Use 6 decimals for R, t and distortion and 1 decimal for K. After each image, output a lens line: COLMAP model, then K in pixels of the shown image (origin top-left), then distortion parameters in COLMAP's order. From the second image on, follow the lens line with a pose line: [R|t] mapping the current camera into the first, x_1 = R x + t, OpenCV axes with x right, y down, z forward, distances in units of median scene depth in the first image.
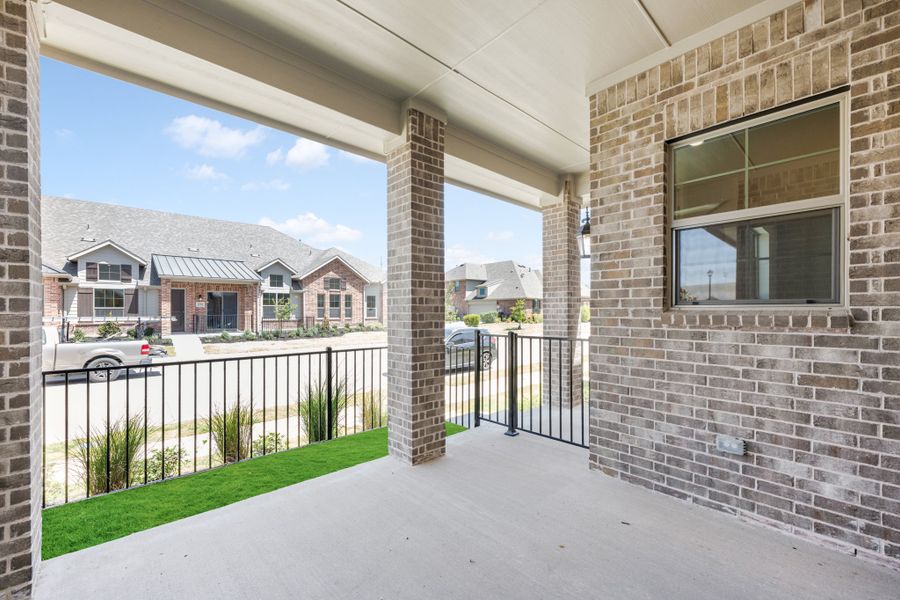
lens RADIAL K [[373.7, 0, 449.0], [0, 373.7, 305.4], [0, 0, 1]] dist [-0.002089, 0.000002]
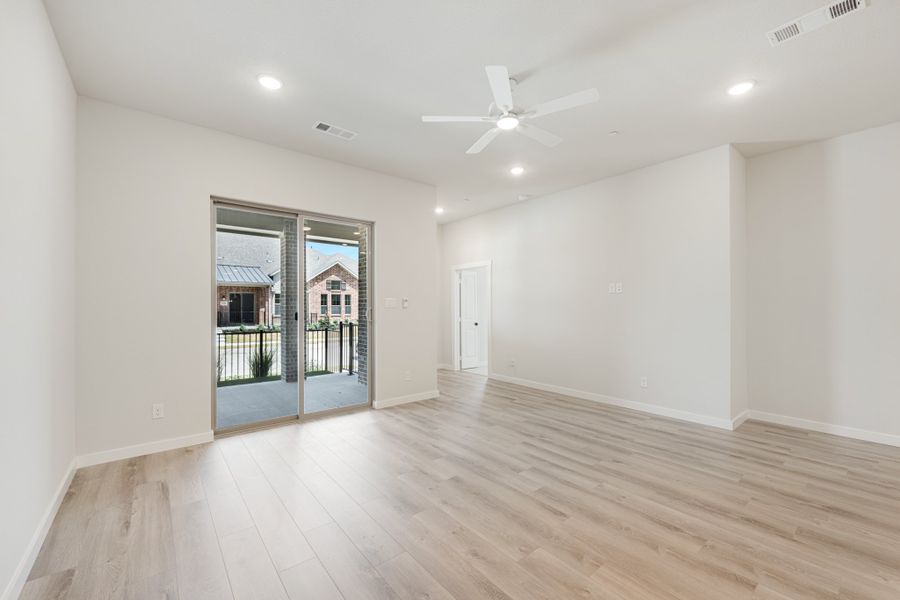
lens RADIAL K [[373.7, 0, 450.9], [0, 373.7, 299.2], [0, 0, 1]] dist [-0.002089, 0.000002]
pose [[0.997894, -0.001924, -0.064837, 0.145303], [0.001487, 0.999976, -0.006790, -0.006116], [0.064849, 0.006680, 0.997873, -0.162526]]
